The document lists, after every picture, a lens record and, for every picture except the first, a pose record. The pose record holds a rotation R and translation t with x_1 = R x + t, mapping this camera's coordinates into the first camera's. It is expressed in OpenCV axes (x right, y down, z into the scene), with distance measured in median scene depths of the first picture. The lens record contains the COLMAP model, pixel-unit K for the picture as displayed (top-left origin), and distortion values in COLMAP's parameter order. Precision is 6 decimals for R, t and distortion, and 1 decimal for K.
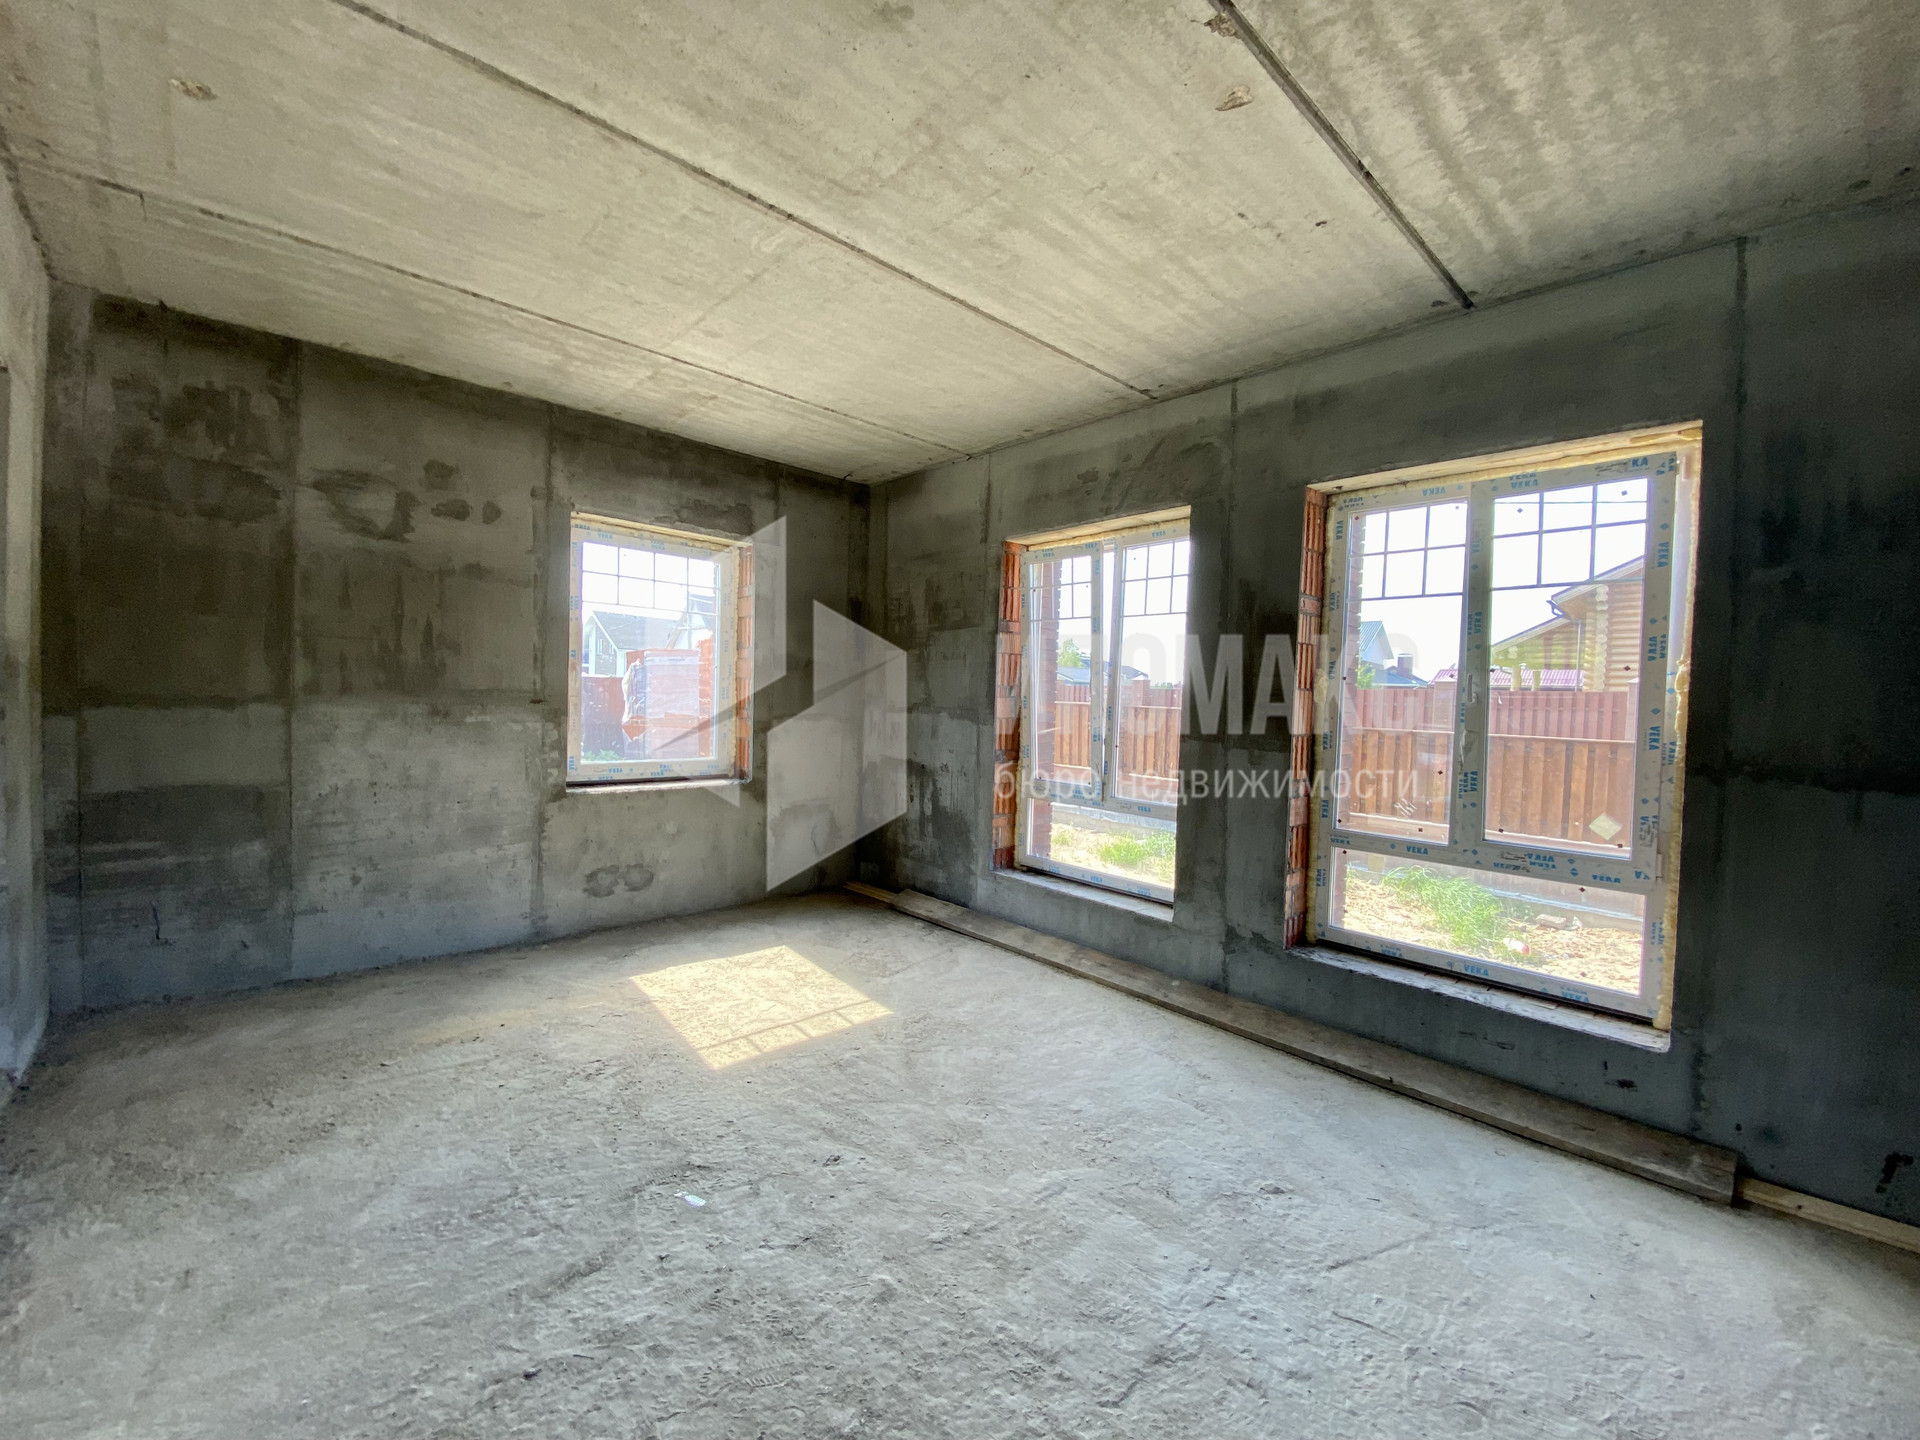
lens RADIAL K [[784.6, 0, 960.0], [0, 784.6, 720.0], [0, 0, 1]] dist [0.024105, -0.019056]
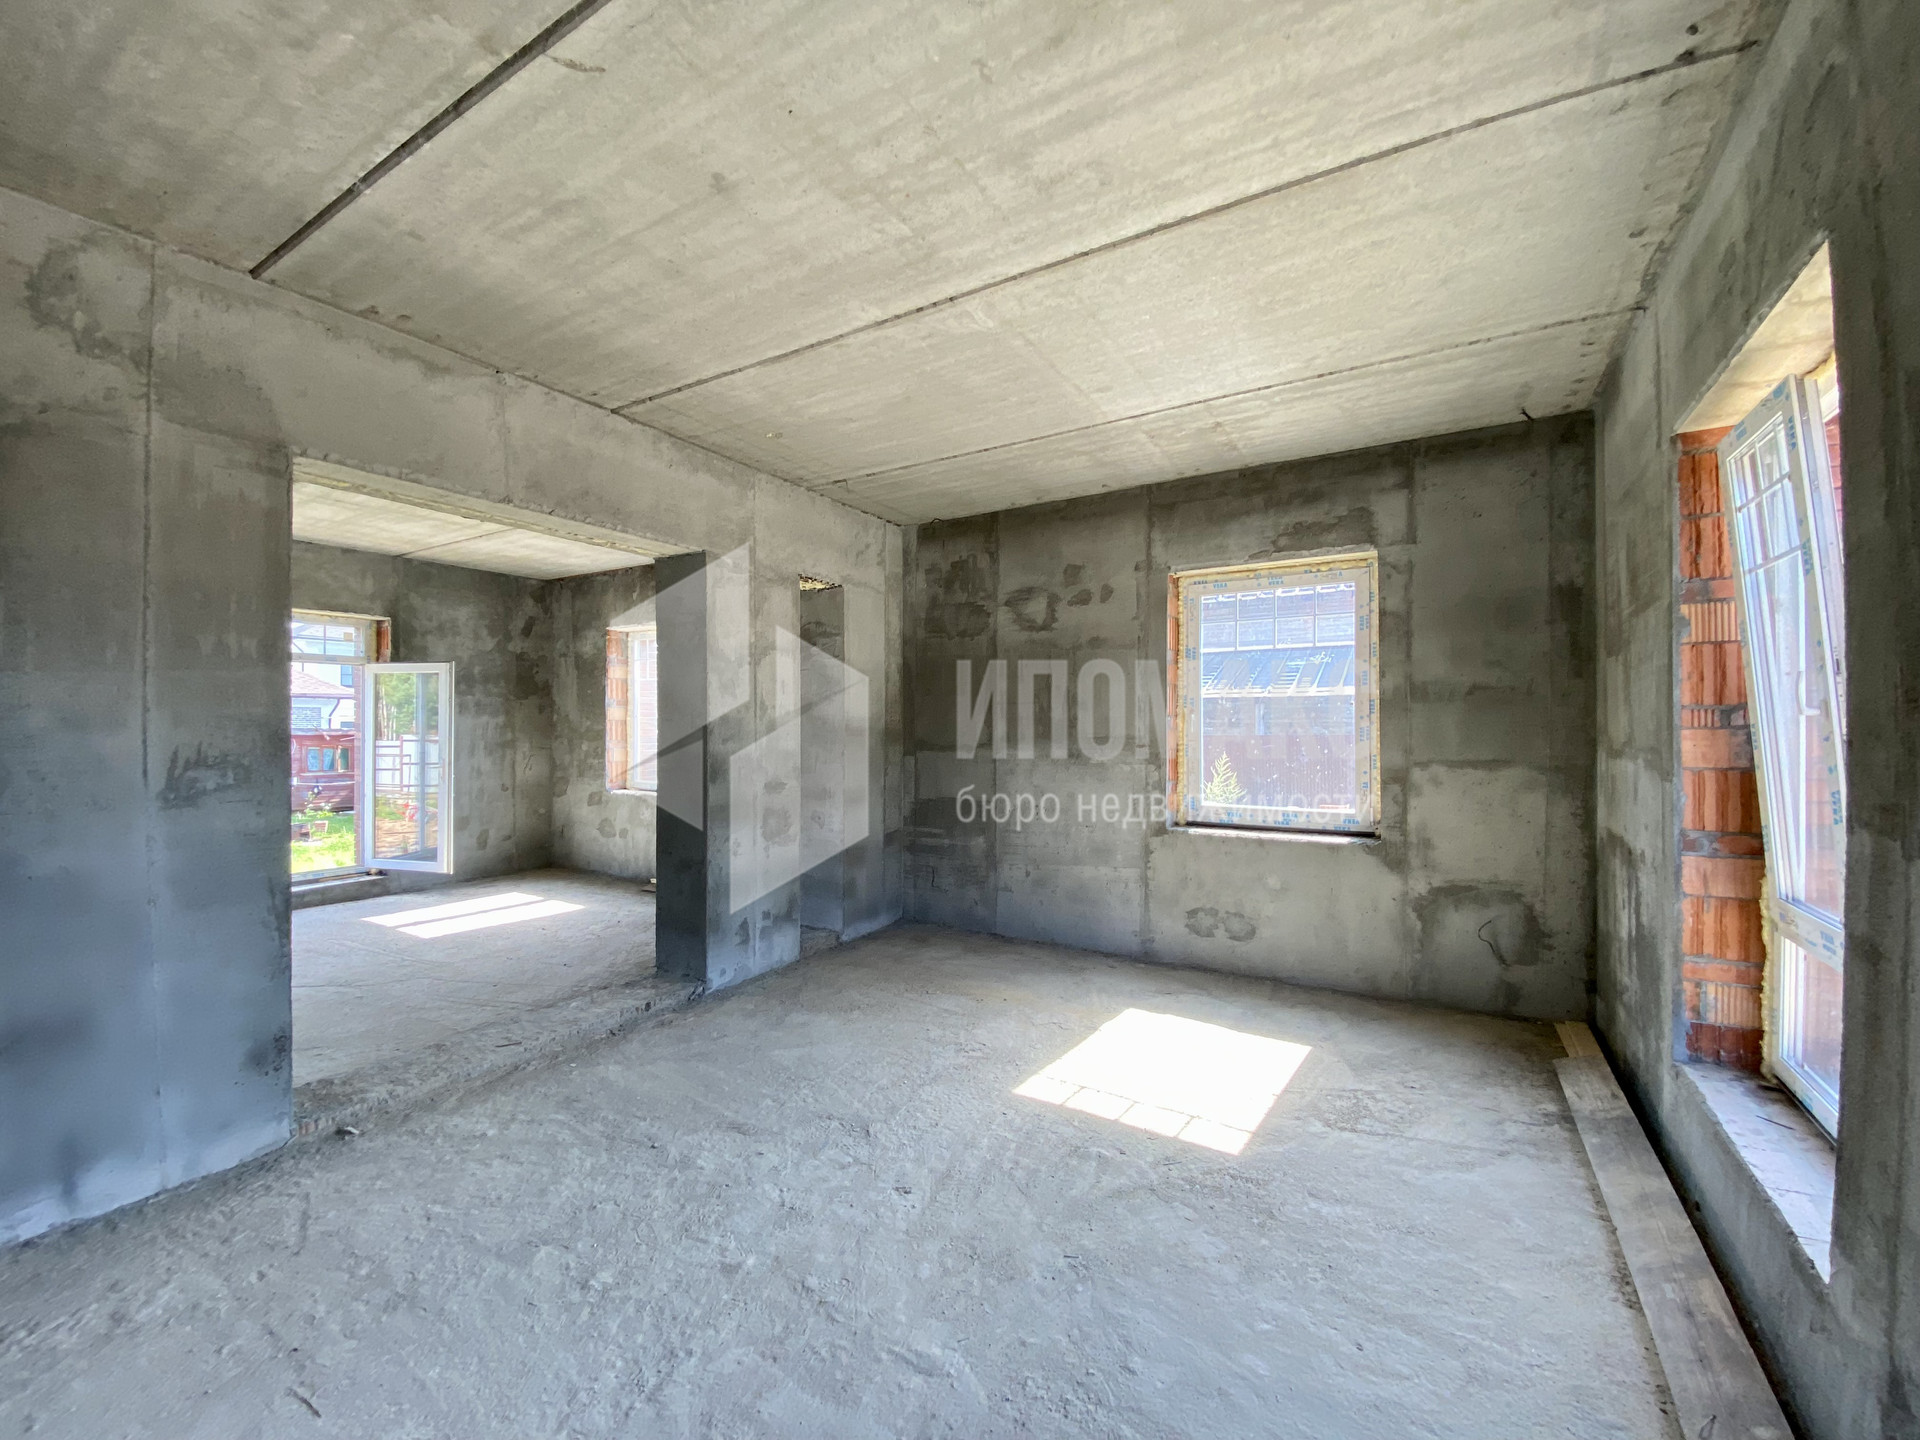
lens RADIAL K [[762.8, 0, 921.4], [0, 762.8, 730.1], [0, 0, 1]] dist [0.058990, -0.036799]
pose [[0.266282, -0.028156, -0.963484, 0.519829], [-0.015311, 0.999324, -0.033435, -0.006465], [0.963774, 0.023655, 0.265671, 0.457041]]
